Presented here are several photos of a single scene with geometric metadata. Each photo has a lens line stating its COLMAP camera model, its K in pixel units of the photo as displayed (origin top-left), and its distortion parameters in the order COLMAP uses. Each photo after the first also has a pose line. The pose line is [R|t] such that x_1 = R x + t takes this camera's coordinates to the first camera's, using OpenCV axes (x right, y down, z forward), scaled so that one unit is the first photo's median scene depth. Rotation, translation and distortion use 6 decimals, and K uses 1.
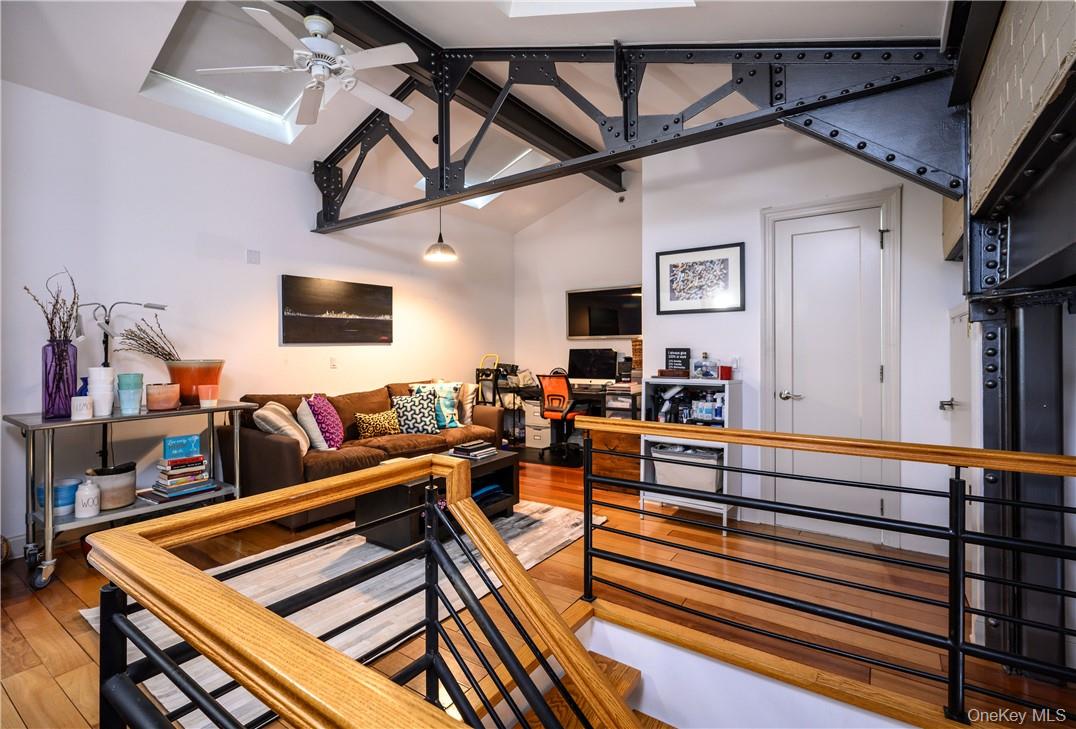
lens RADIAL K [[503.5, 0, 536.5], [0, 503.5, 346.4], [0, 0, 1]] dist [0.000871, 0.000139]
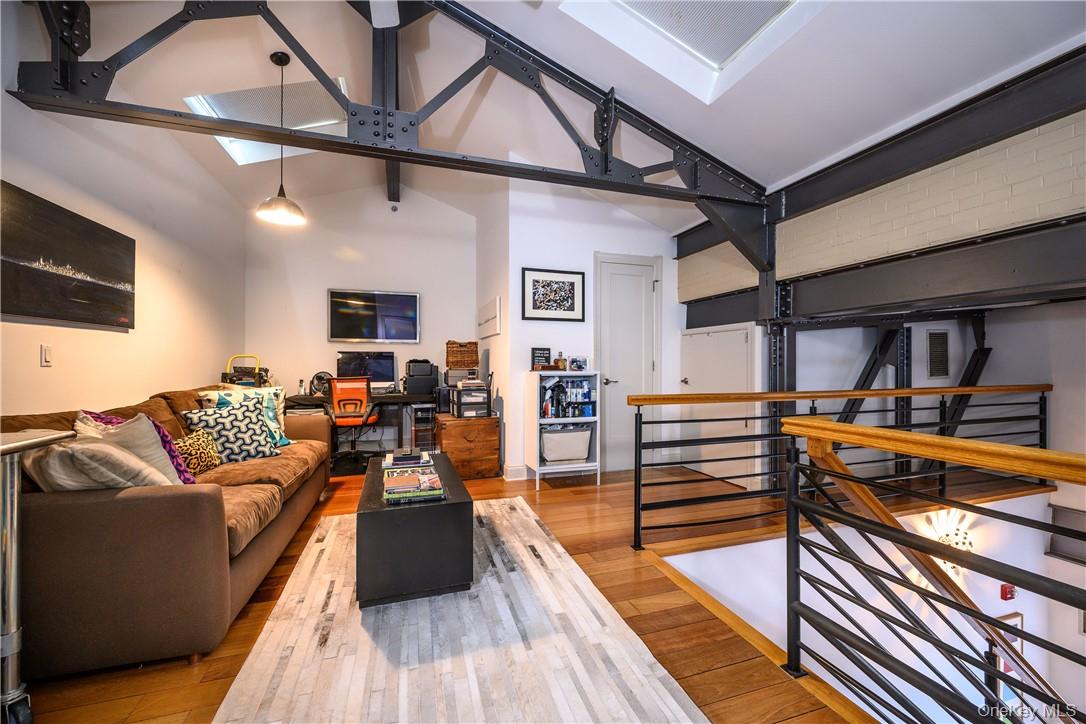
lens RADIAL K [[414.7, 0, 543.0], [0, 414.7, 362.0], [0, 0, 1]] dist [-0.000446, -0.000098]
pose [[0.599261, 0.010031, 0.800491, -0.514628], [-0.008002, 0.999947, -0.006539, 0.043300], [-0.800514, -0.002487, 0.599309, 0.372113]]
